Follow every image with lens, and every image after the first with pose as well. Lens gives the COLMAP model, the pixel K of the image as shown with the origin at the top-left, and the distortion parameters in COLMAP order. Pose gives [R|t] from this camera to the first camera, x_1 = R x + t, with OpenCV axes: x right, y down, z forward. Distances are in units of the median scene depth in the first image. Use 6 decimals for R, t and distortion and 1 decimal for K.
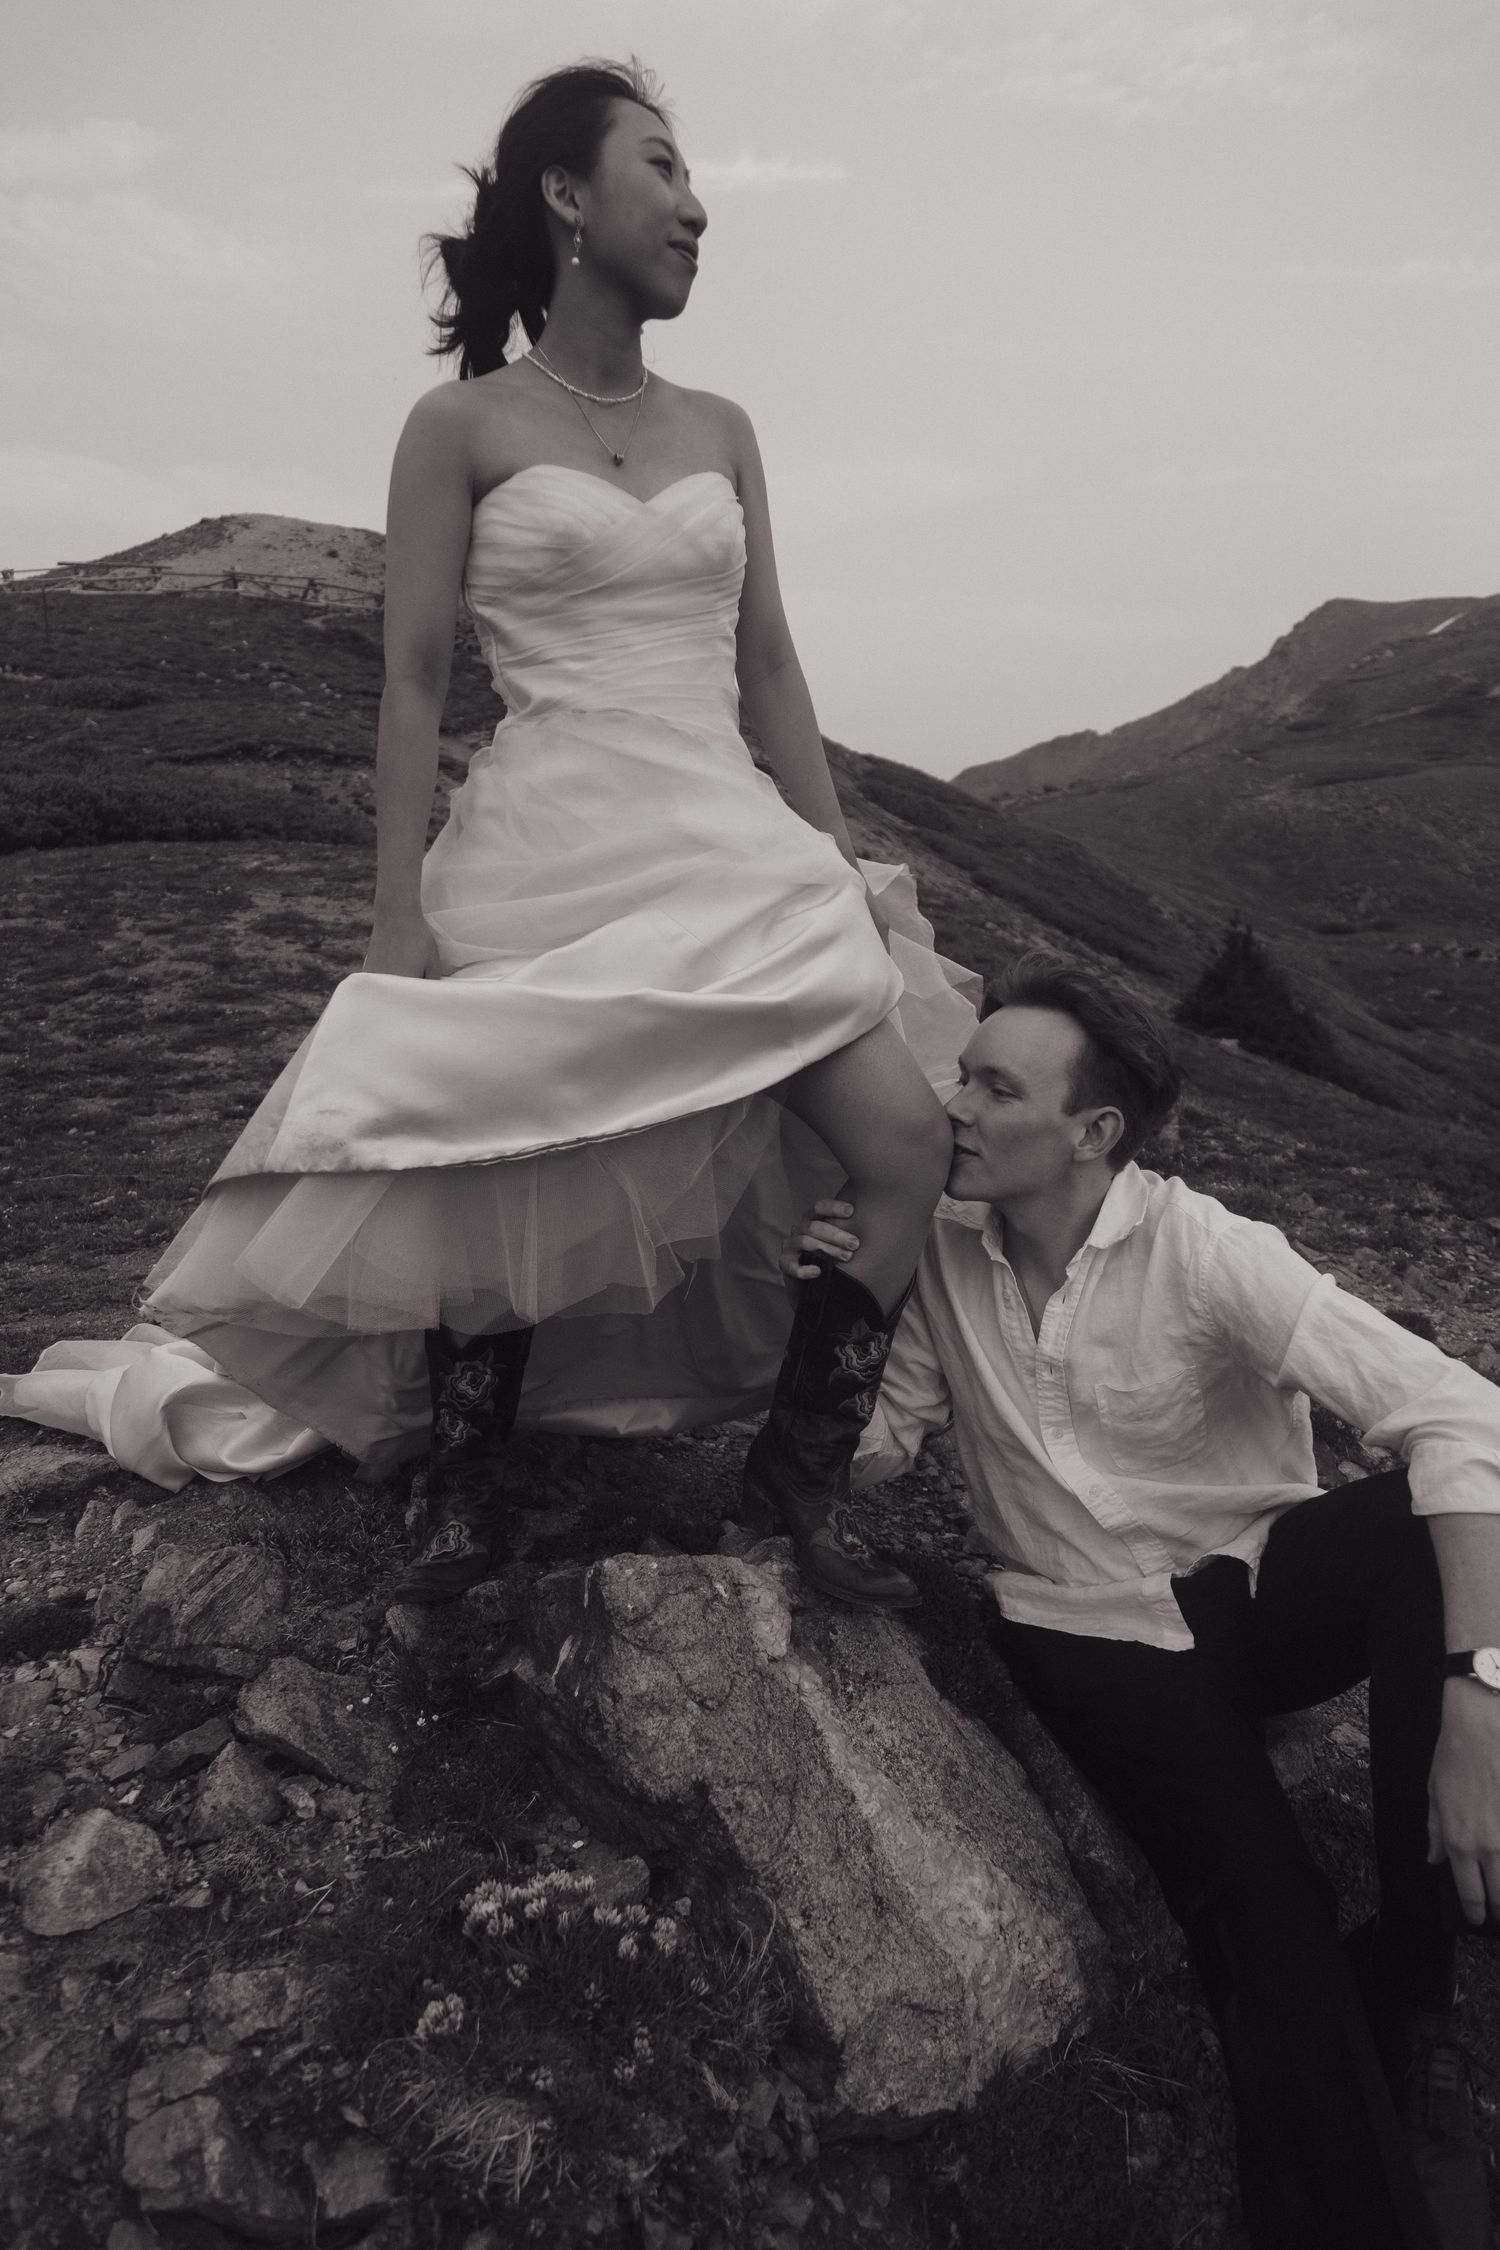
lens RADIAL K [[1533.1, 0, 750.0], [0, 1533.1, 1125.0], [0, 0, 1]] dist [0.025367, -0.004984]
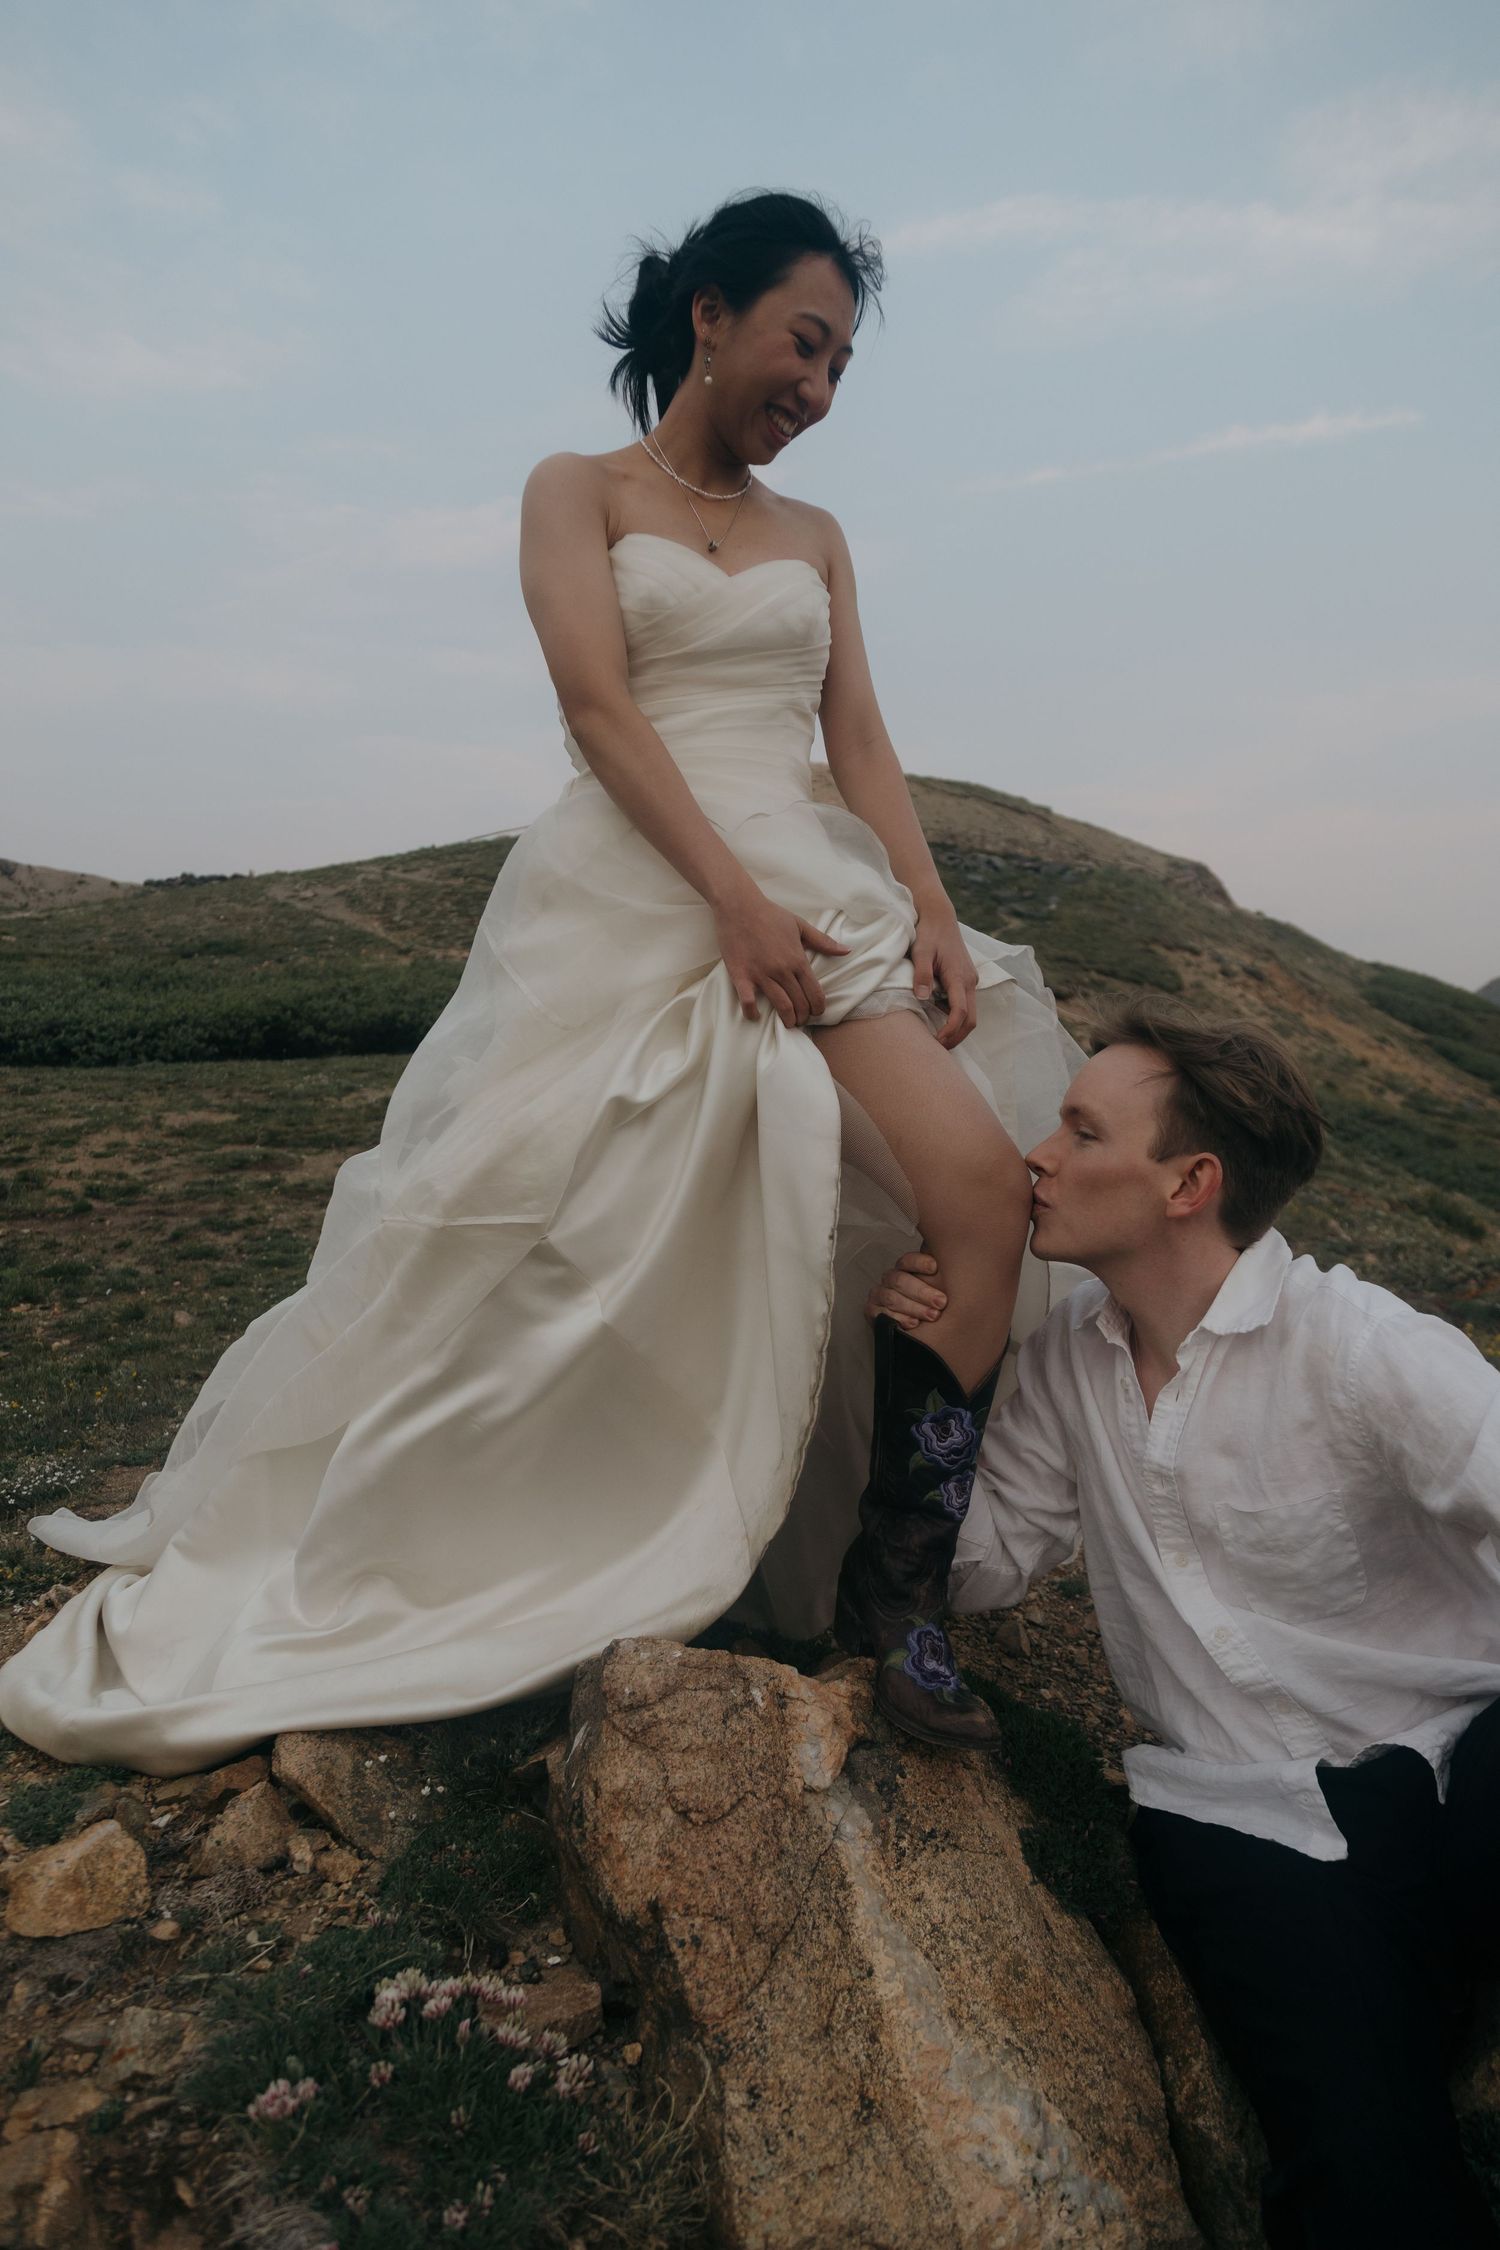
lens RADIAL K [[1494.3, 0, 750.0], [0, 1494.3, 1125.0], [0, 0, 1]] dist [0.008278, -0.001817]
pose [[0.946924, 0.023244, -0.320615, 0.255952], [-0.066183, 0.990112, -0.123687, 0.089502], [0.314570, 0.138342, 0.939099, 0.158680]]
